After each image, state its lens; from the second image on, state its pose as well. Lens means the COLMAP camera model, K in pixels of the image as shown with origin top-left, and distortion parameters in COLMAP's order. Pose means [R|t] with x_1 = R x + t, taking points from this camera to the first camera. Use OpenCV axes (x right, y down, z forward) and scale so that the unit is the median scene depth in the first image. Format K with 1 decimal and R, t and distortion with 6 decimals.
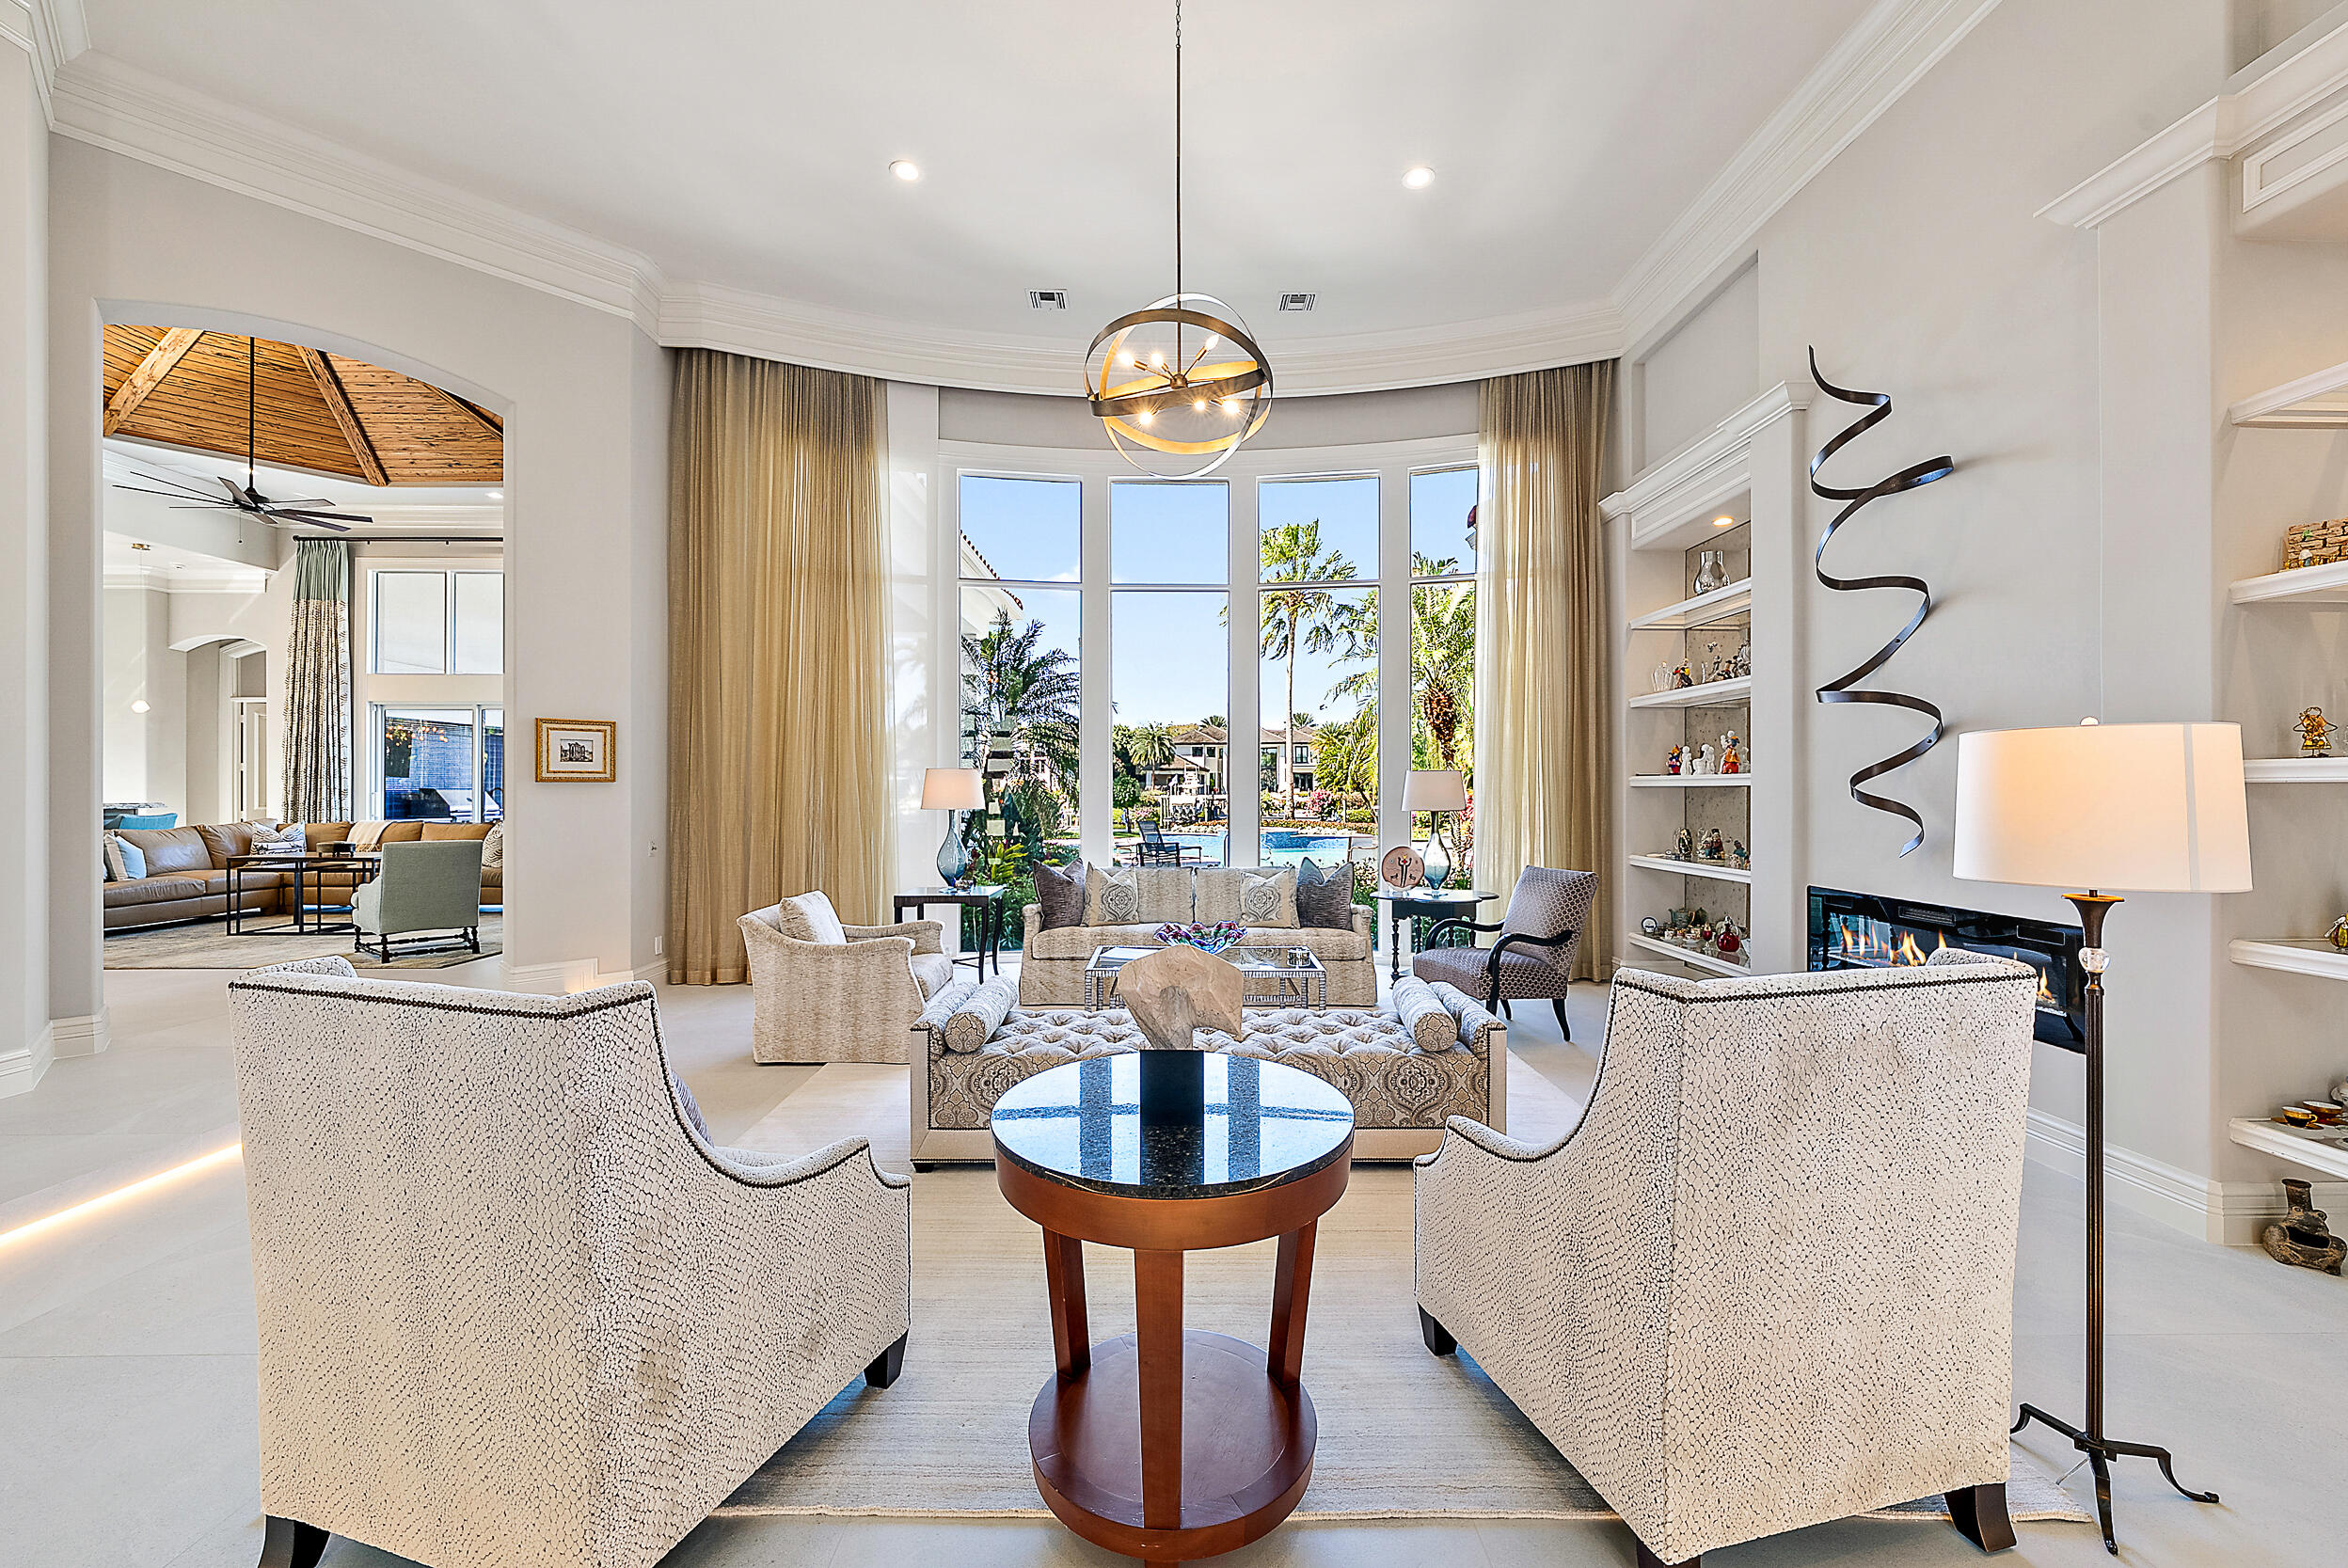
lens RADIAL K [[934.6, 0, 1190.6], [0, 934.6, 791.8], [0, 0, 1]] dist [0.002118, -0.000213]
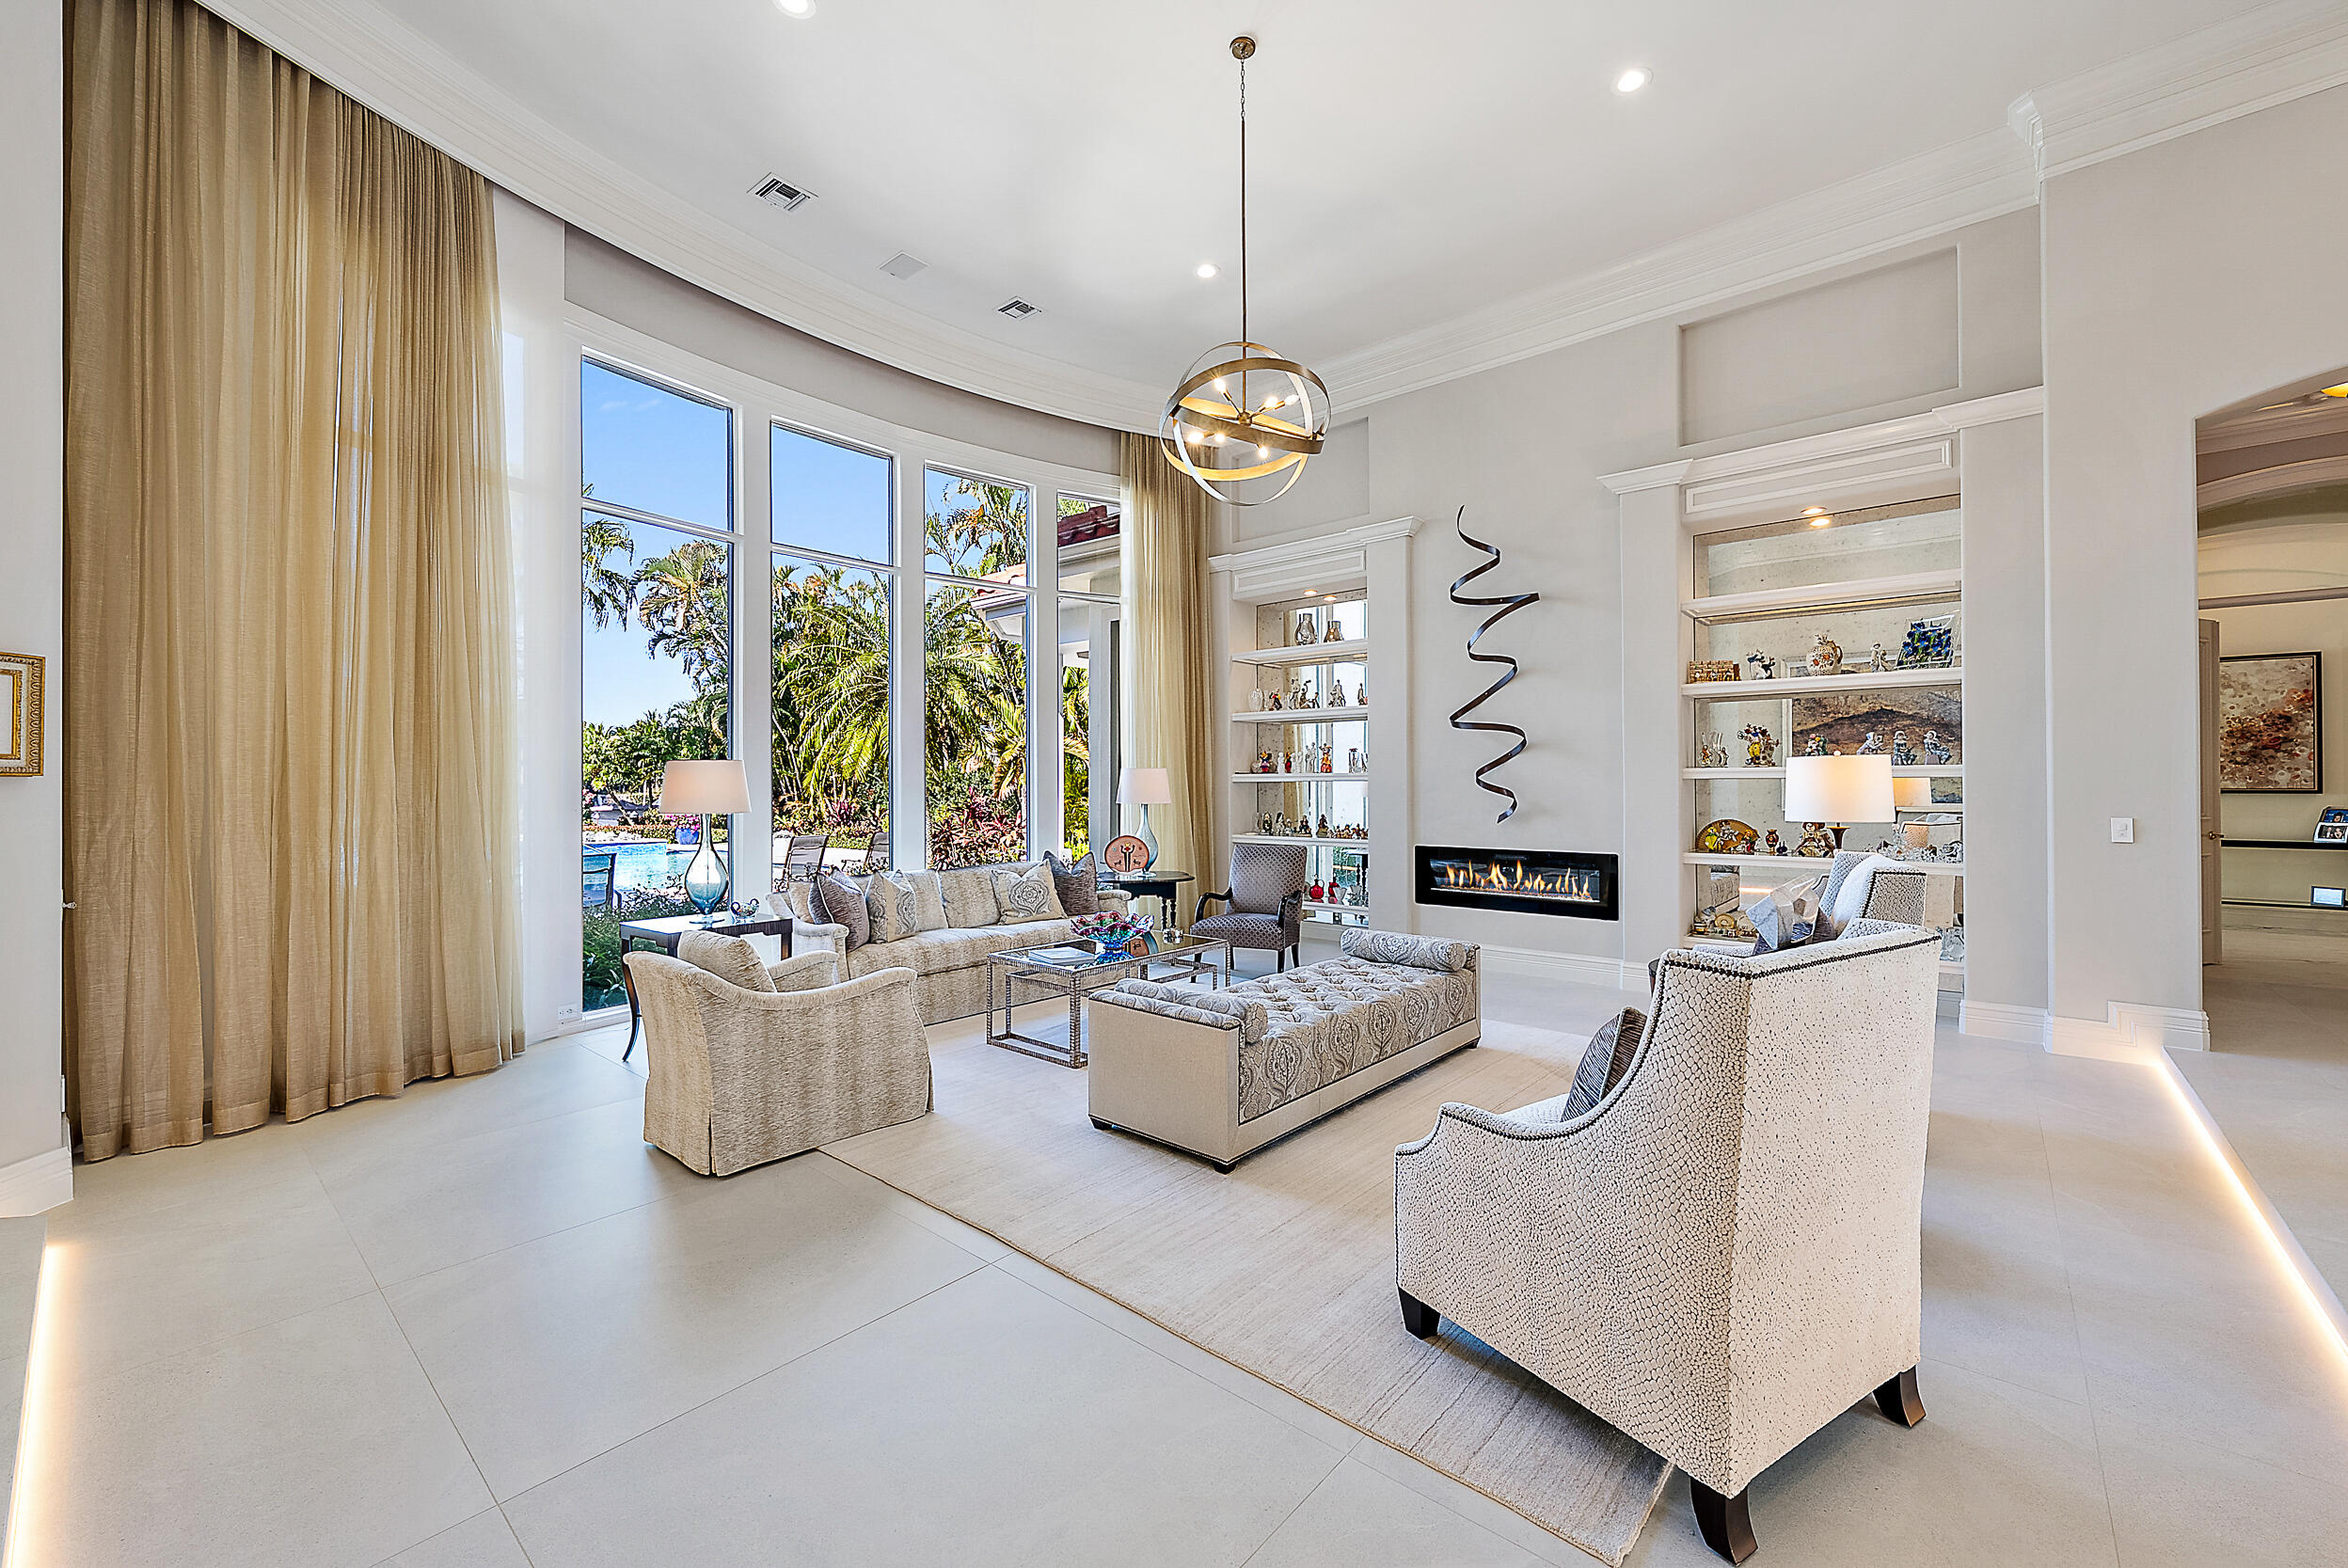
lens RADIAL K [[934.6, 0, 1172.7], [0, 934.6, 780.6], [0, 0, 1]] dist [0.002118, -0.000213]
pose [[0.661273, -0.002174, 0.750142, -0.593375], [0.006790, 0.999972, -0.003087, -0.002618], [-0.750114, 0.007135, 0.661270, 0.211526]]
